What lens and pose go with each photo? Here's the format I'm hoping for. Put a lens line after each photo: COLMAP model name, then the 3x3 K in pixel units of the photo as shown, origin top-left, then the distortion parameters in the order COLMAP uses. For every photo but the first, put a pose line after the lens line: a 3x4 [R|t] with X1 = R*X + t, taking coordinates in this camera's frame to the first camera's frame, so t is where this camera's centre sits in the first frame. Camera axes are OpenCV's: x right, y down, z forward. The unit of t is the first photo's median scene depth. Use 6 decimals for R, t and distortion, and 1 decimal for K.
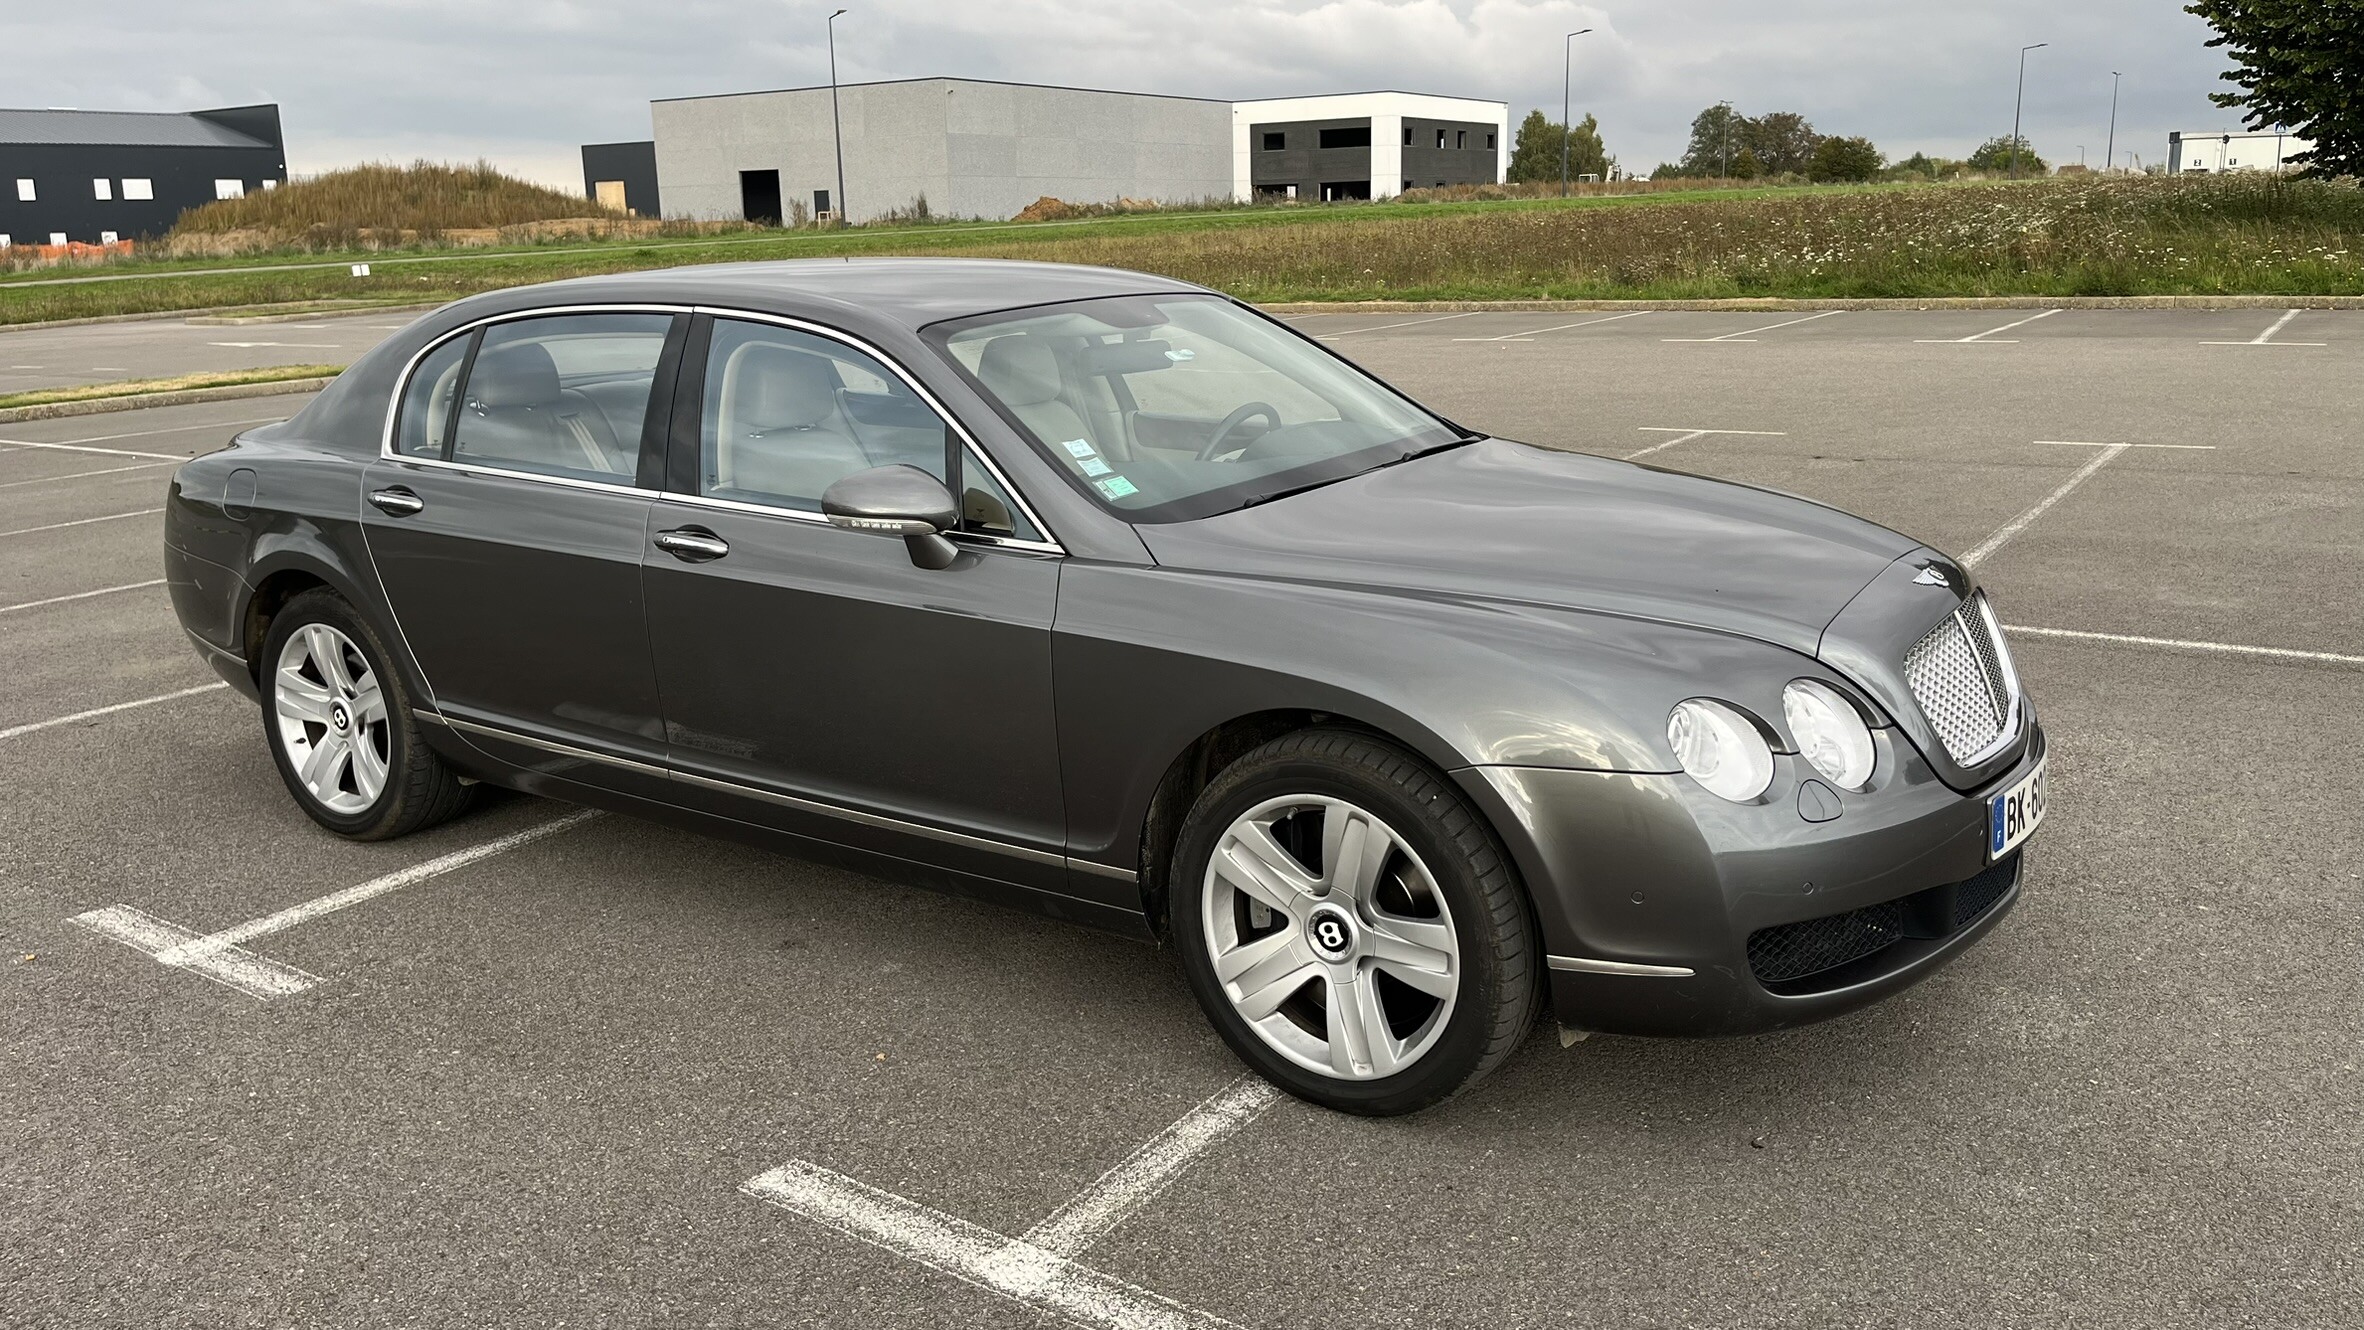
lens RADIAL K [[1827.0, 0, 1182.0], [0, 1827.0, 665.0], [0, 0, 1]] dist [0.015107, 0.002199]
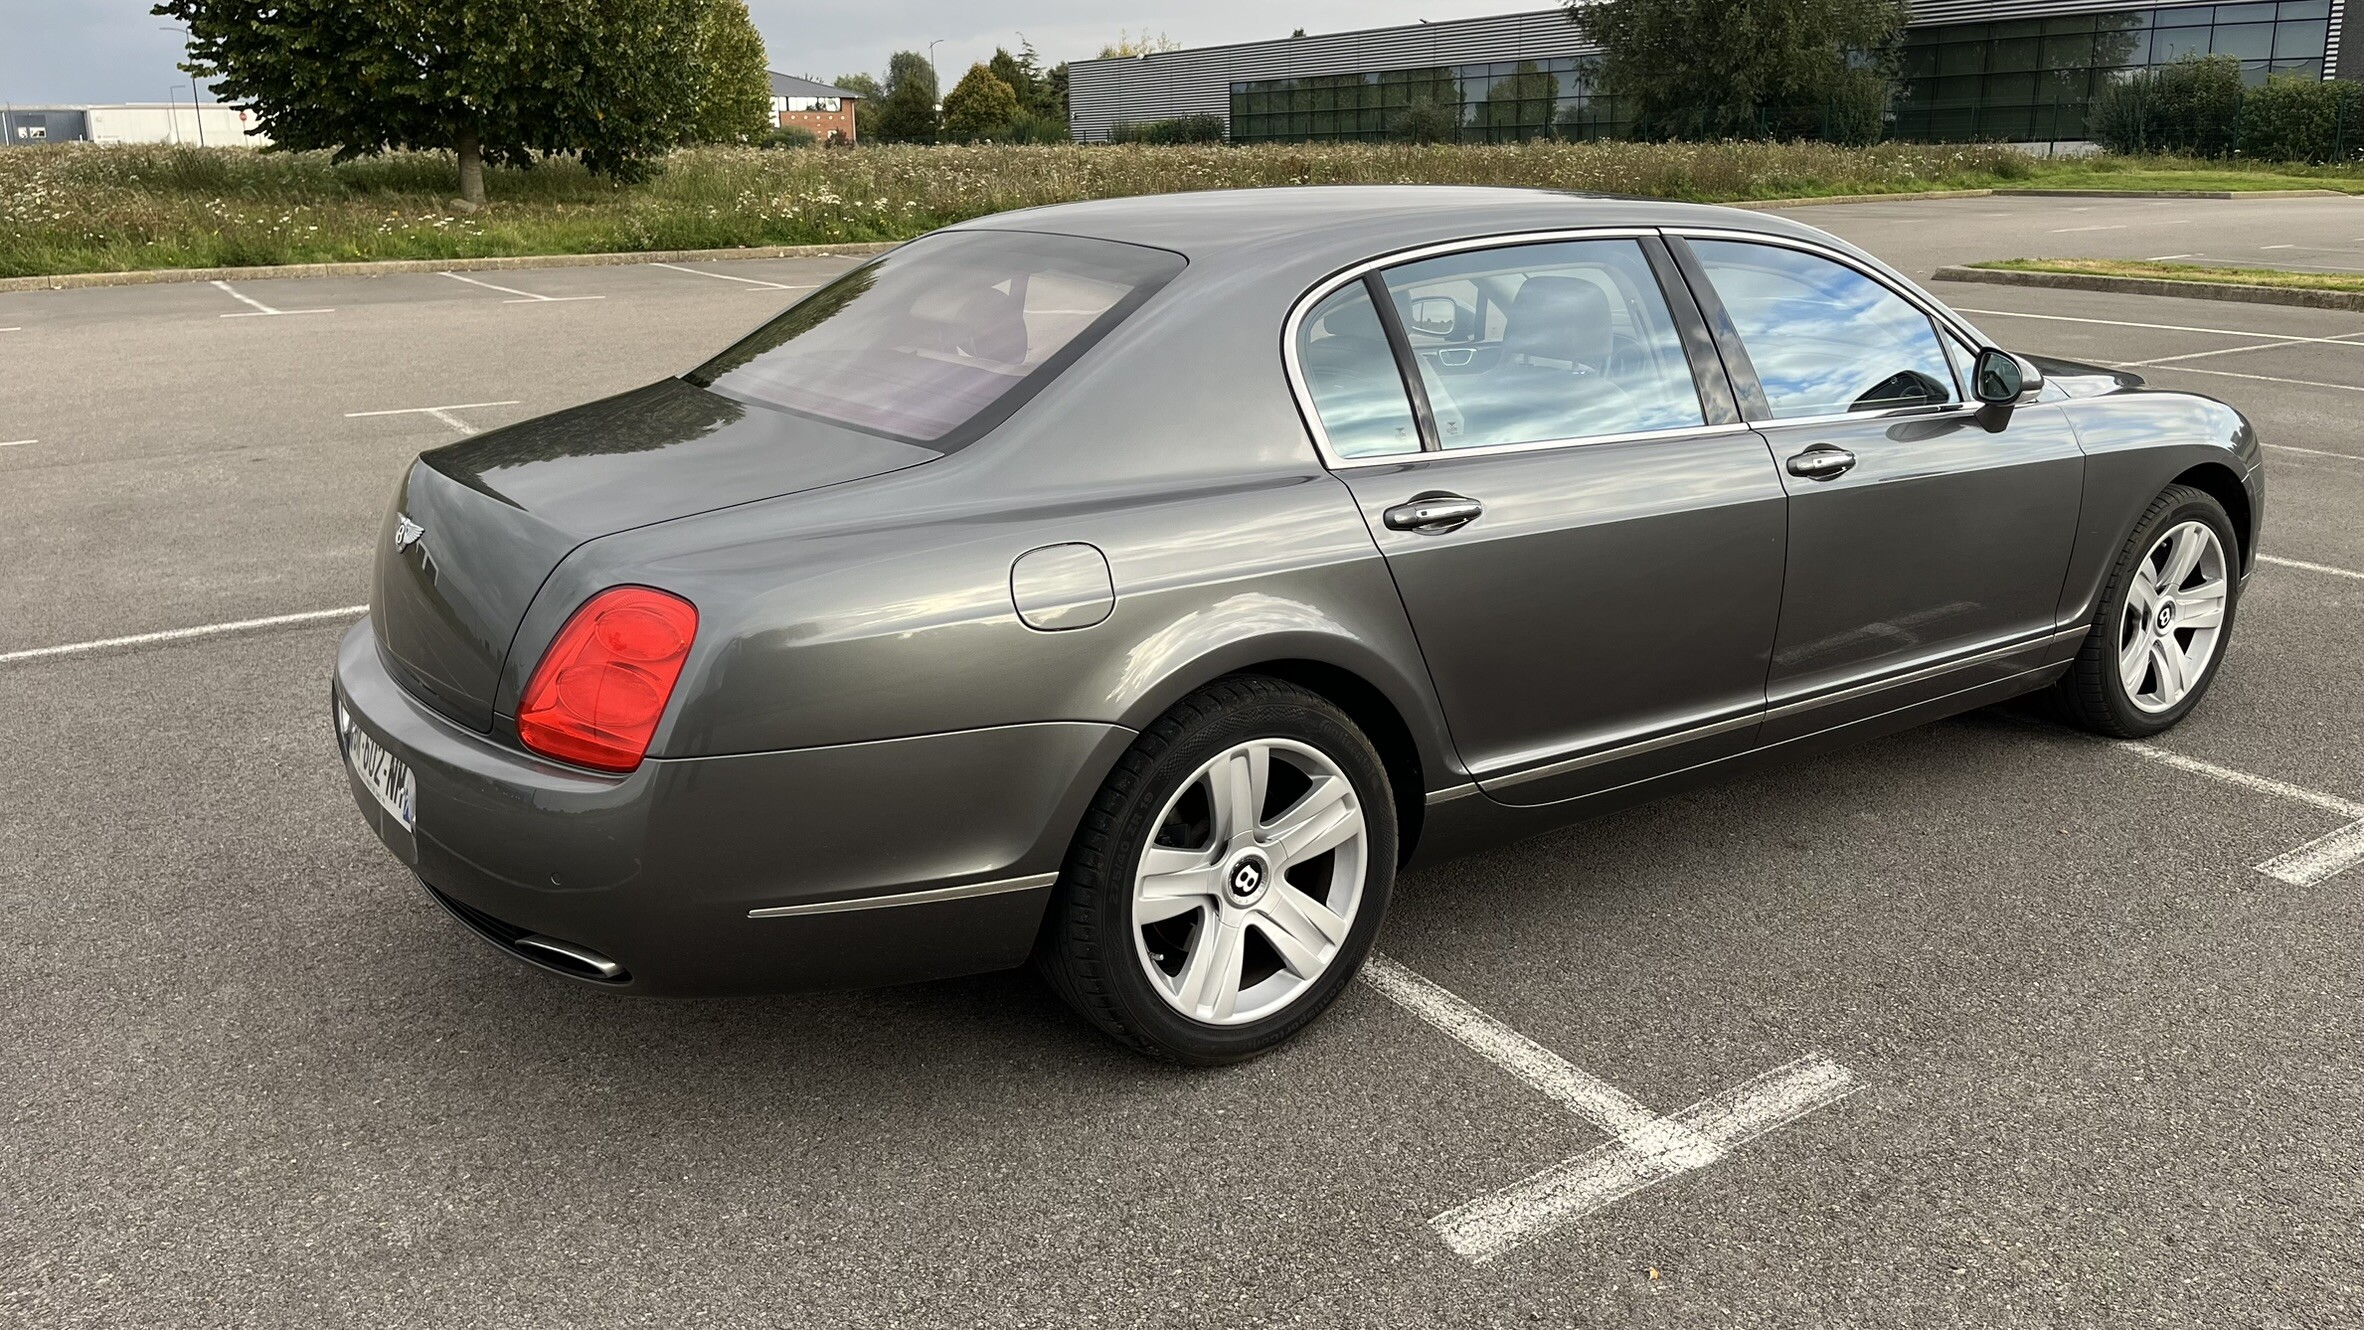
lens RADIAL K [[1856.2, 0, 1182.0], [0, 1856.2, 665.0], [0, 0, 1]] dist [0.012458, 0.003675]
pose [[0.345898, -0.226866, 0.910432, -1.182237], [0.222323, 0.962513, 0.155377, -0.172482], [-0.911552, 0.148665, 0.383369, 0.841850]]
